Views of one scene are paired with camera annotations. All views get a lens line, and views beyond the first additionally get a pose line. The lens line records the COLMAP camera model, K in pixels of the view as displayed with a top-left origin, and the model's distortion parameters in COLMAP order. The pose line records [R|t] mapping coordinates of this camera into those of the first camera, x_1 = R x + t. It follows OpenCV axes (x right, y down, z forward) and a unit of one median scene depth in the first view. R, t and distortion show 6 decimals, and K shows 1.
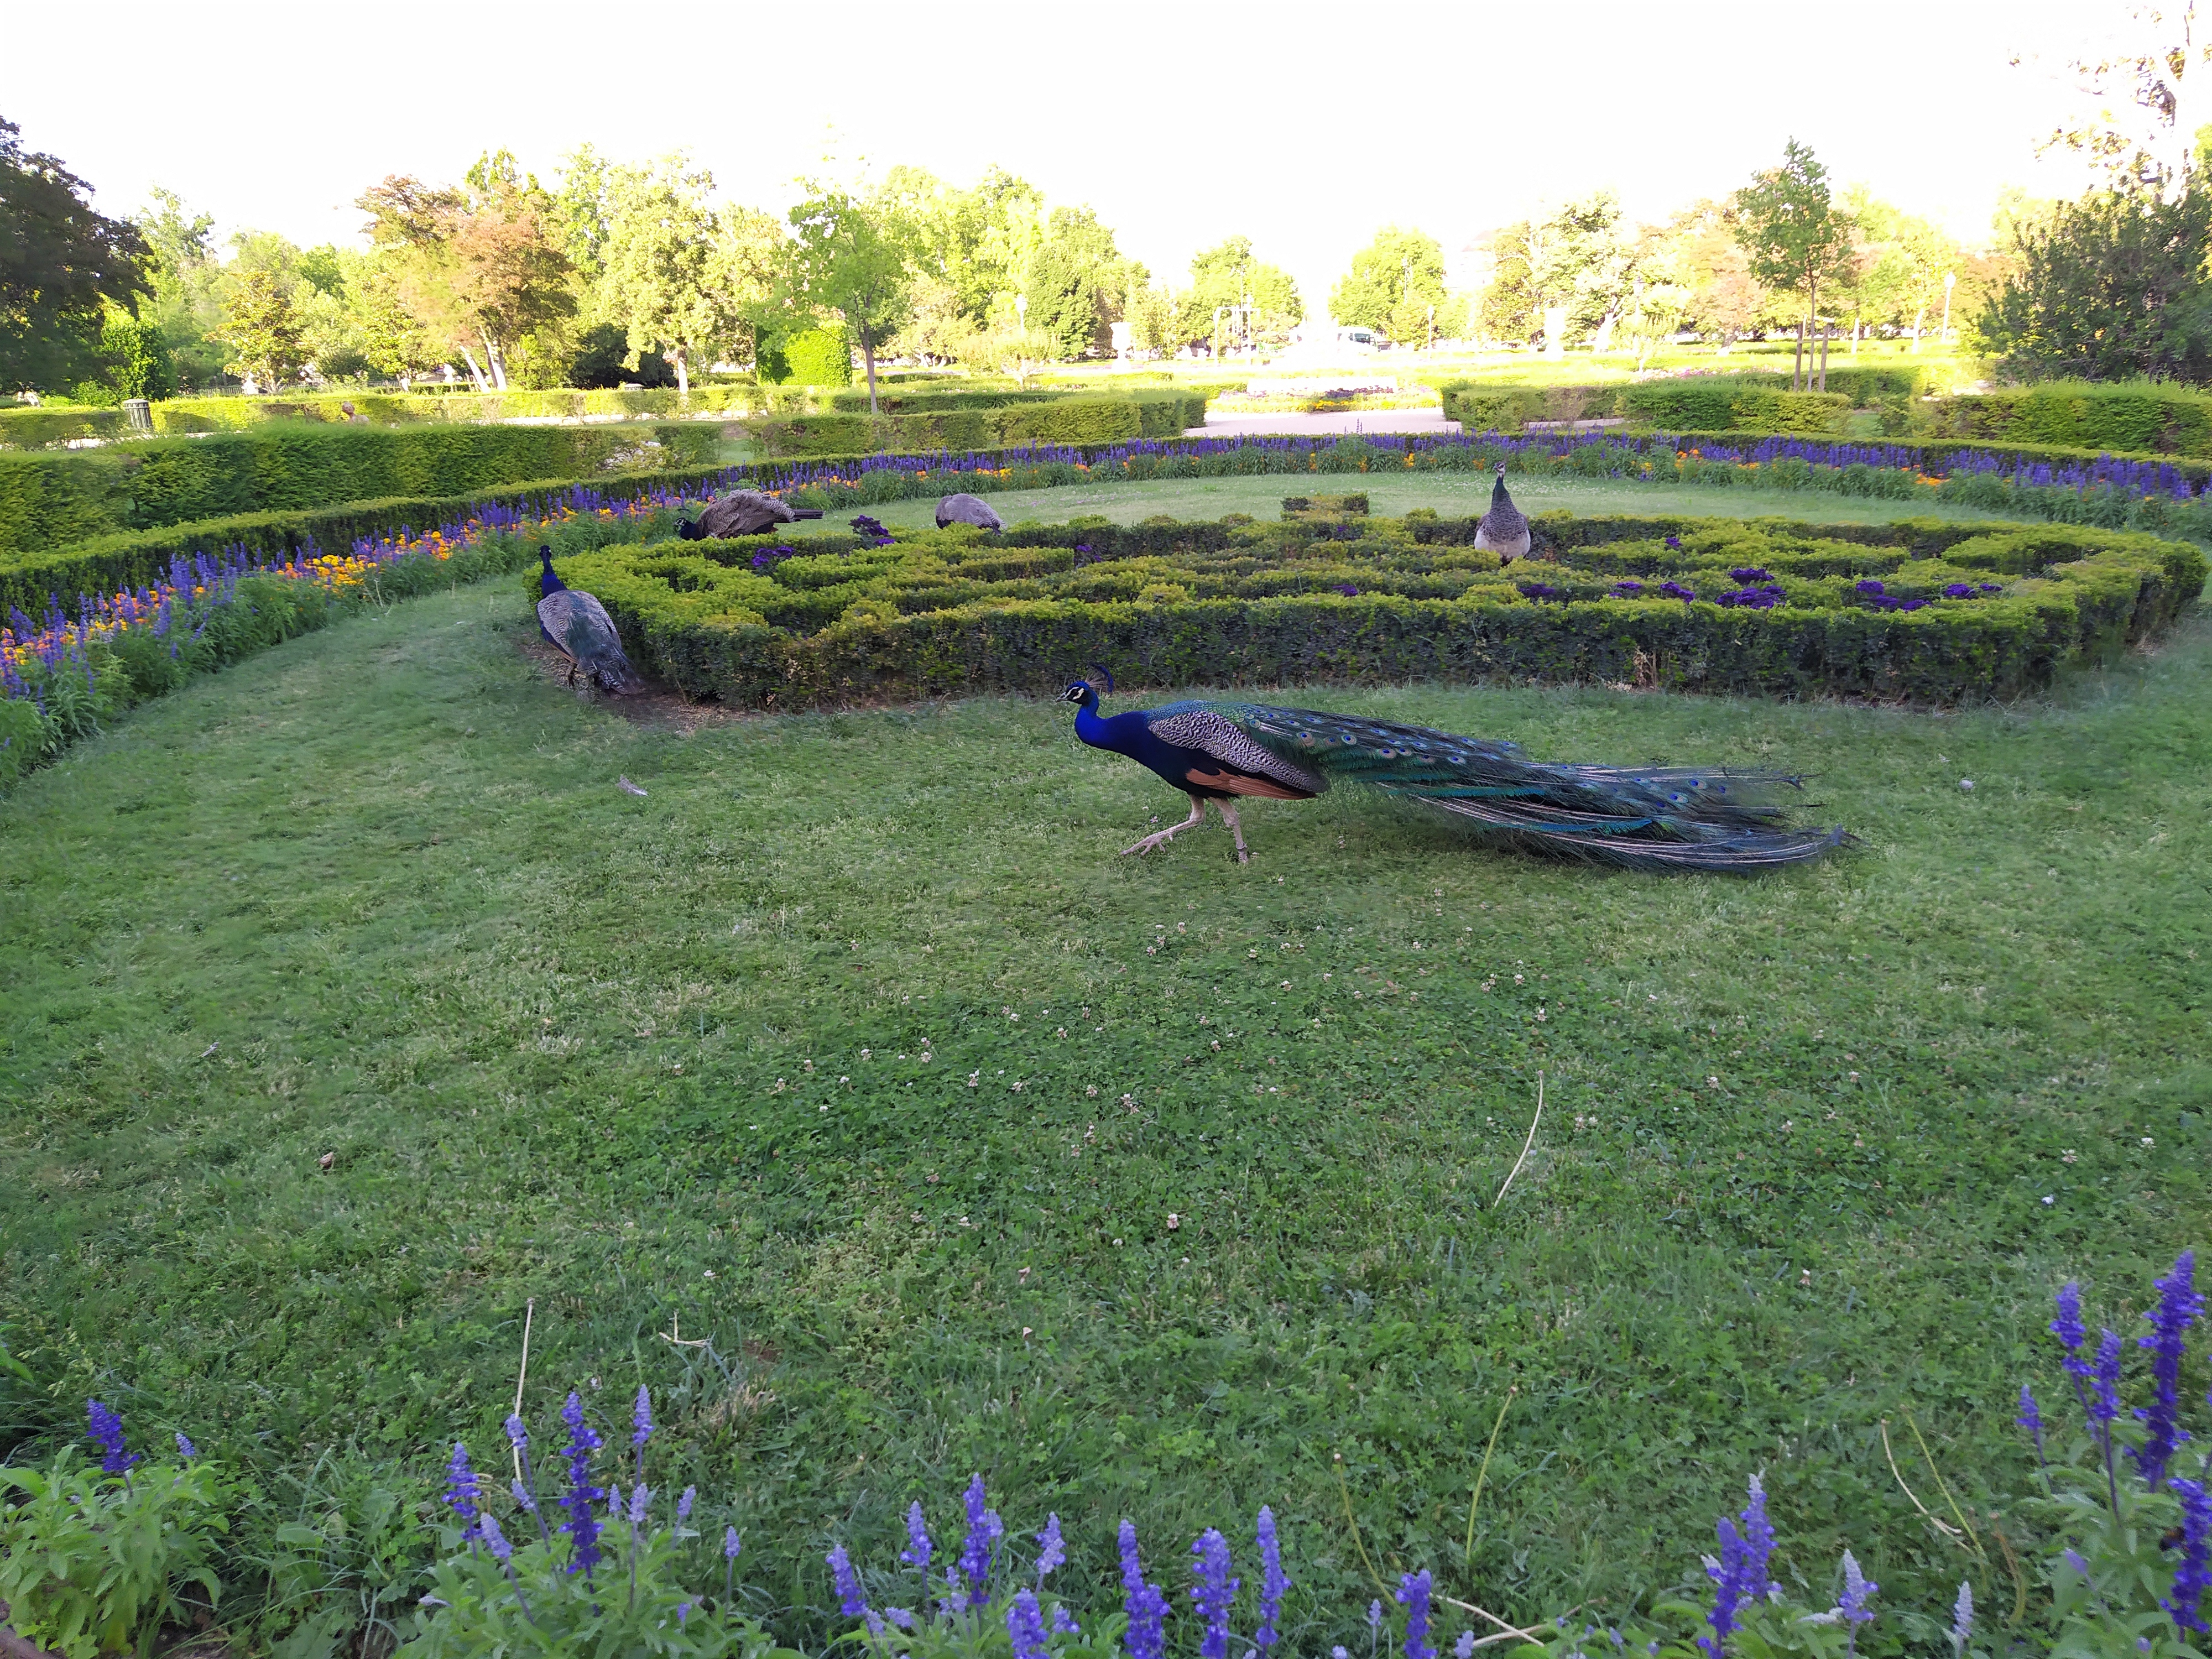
lens RADIAL K [[1623.9, 0, 1129.6], [0, 1623.9, 864.1], [0, 0, 1]] dist [0.092381, -0.124684]
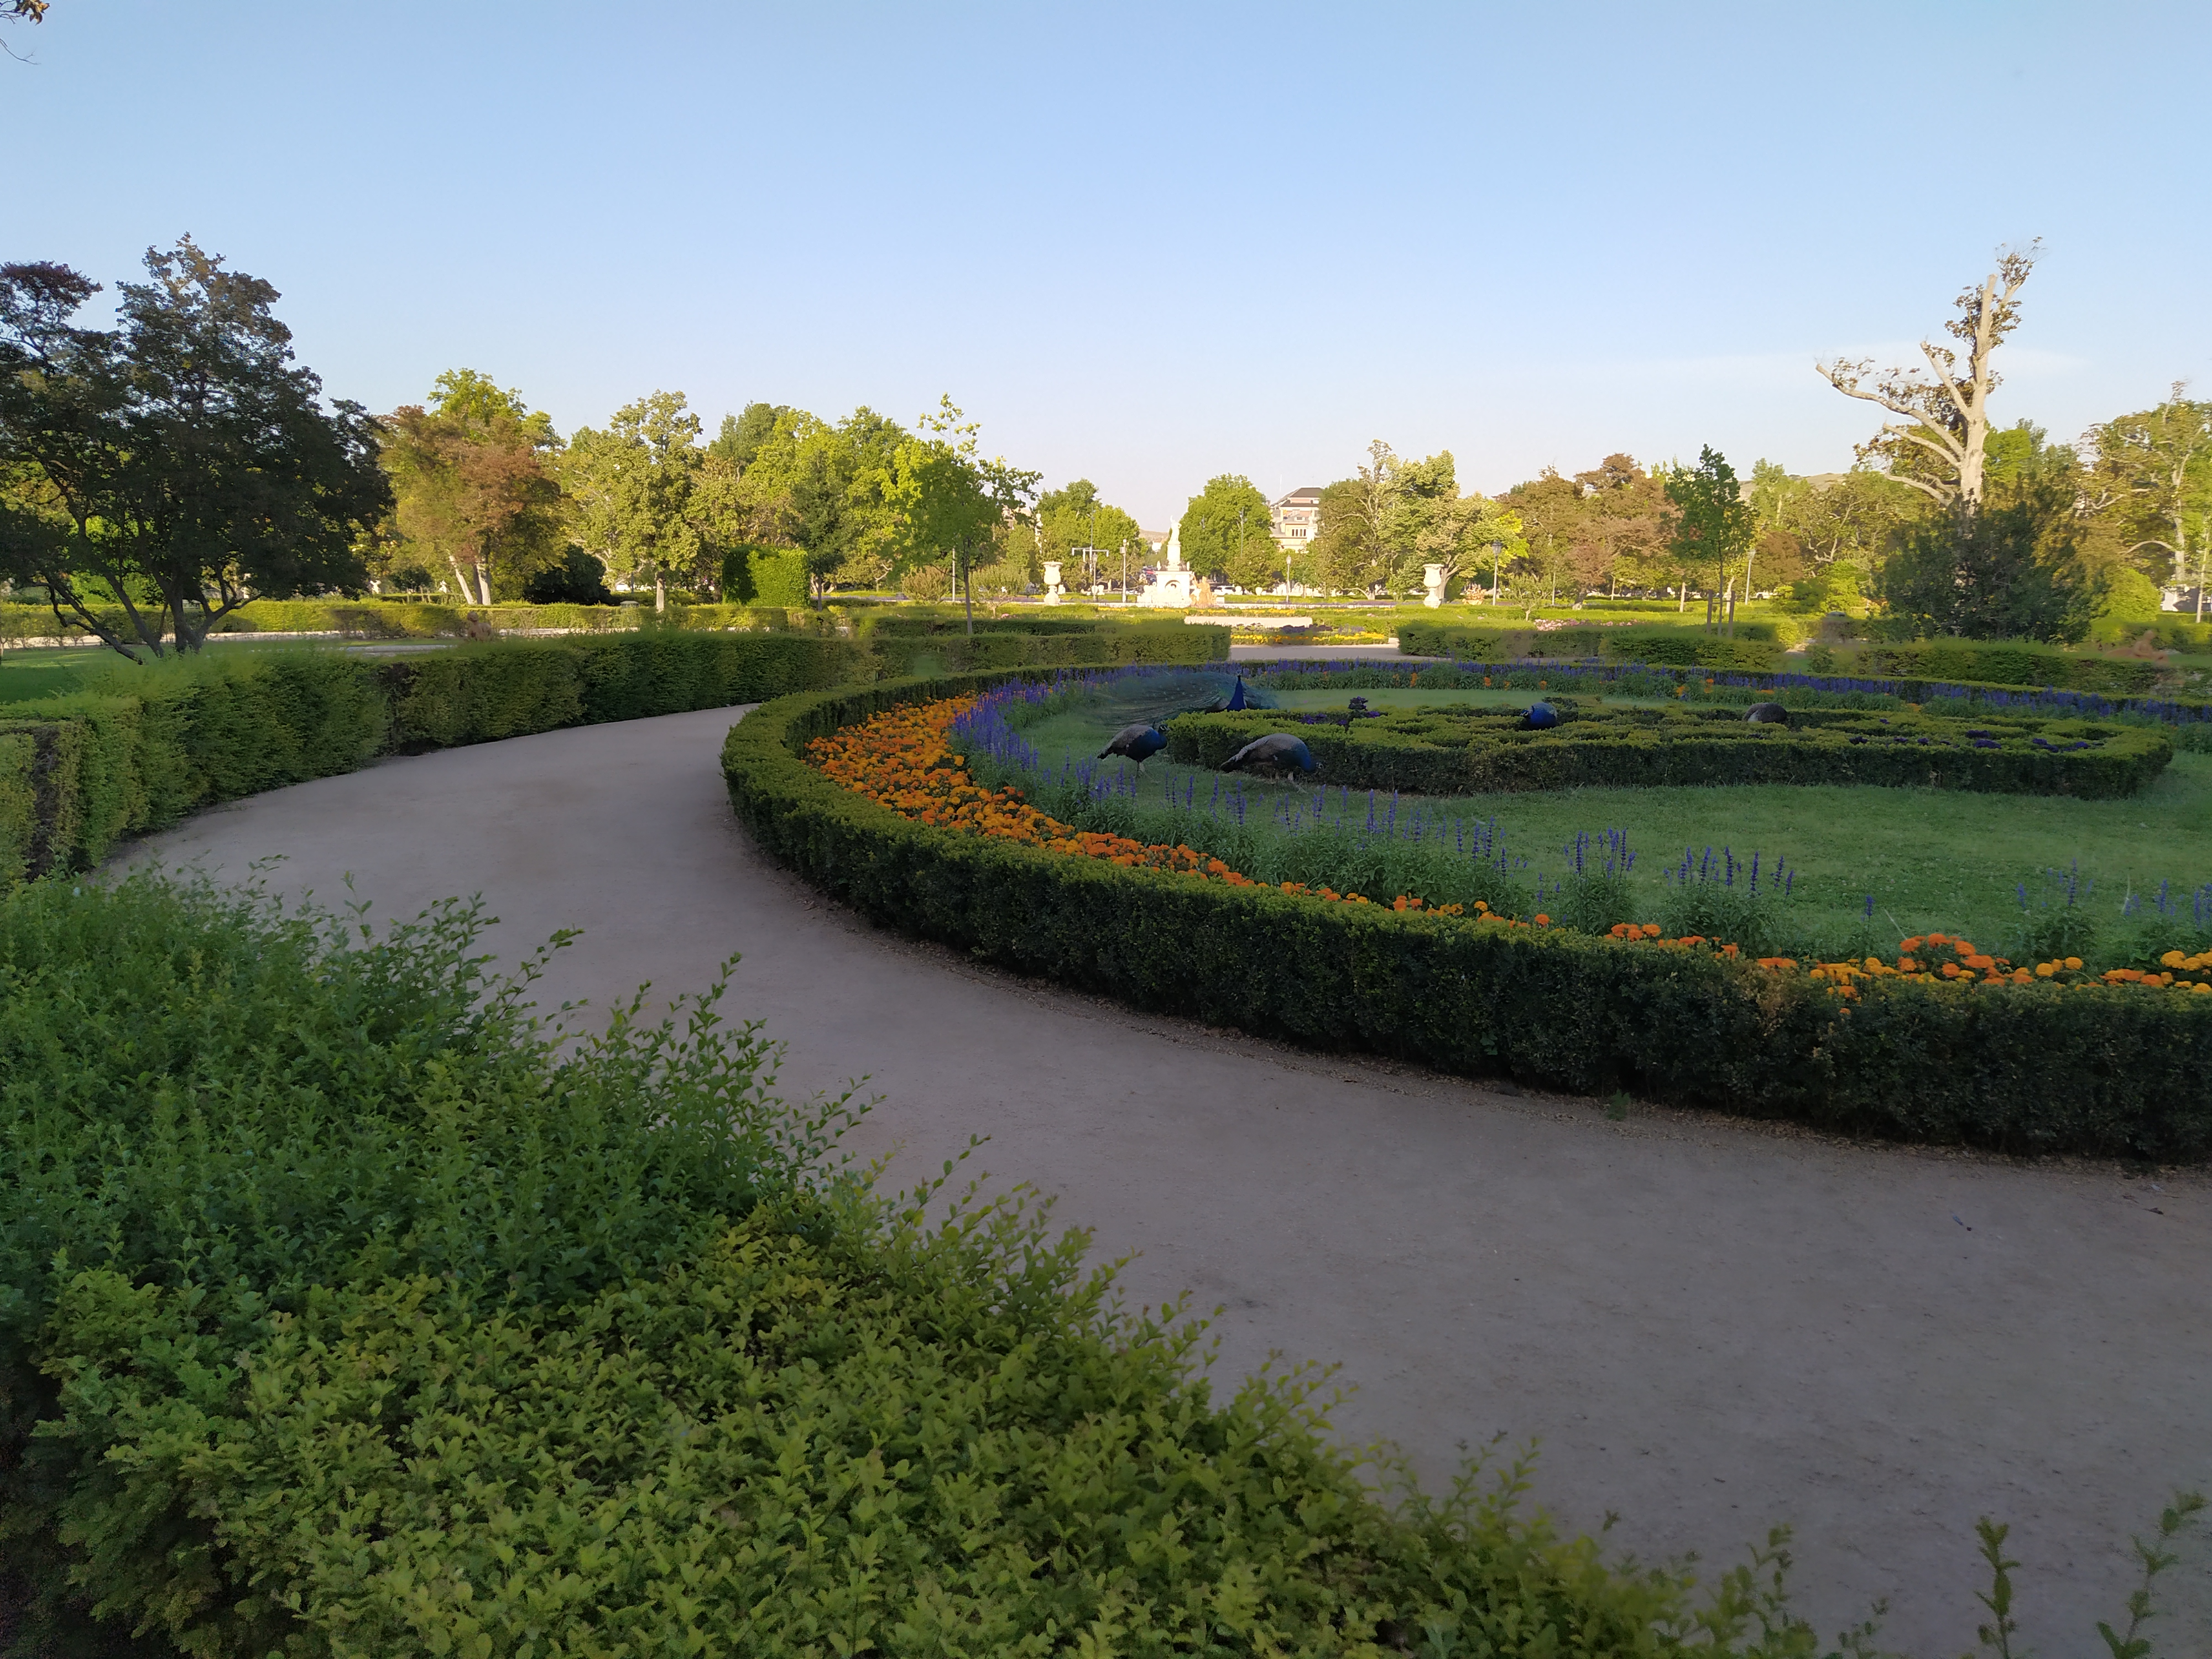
lens RADIAL K [[1623.9, 0, 1109.7], [0, 1623.9, 844.6], [0, 0, 1]] dist [0.092381, -0.124684]
pose [[0.994328, 0.018010, 0.104822, -0.301454], [-0.002650, 0.989447, -0.144868, 0.084010], [-0.106325, 0.143769, 0.983883, -0.269841]]
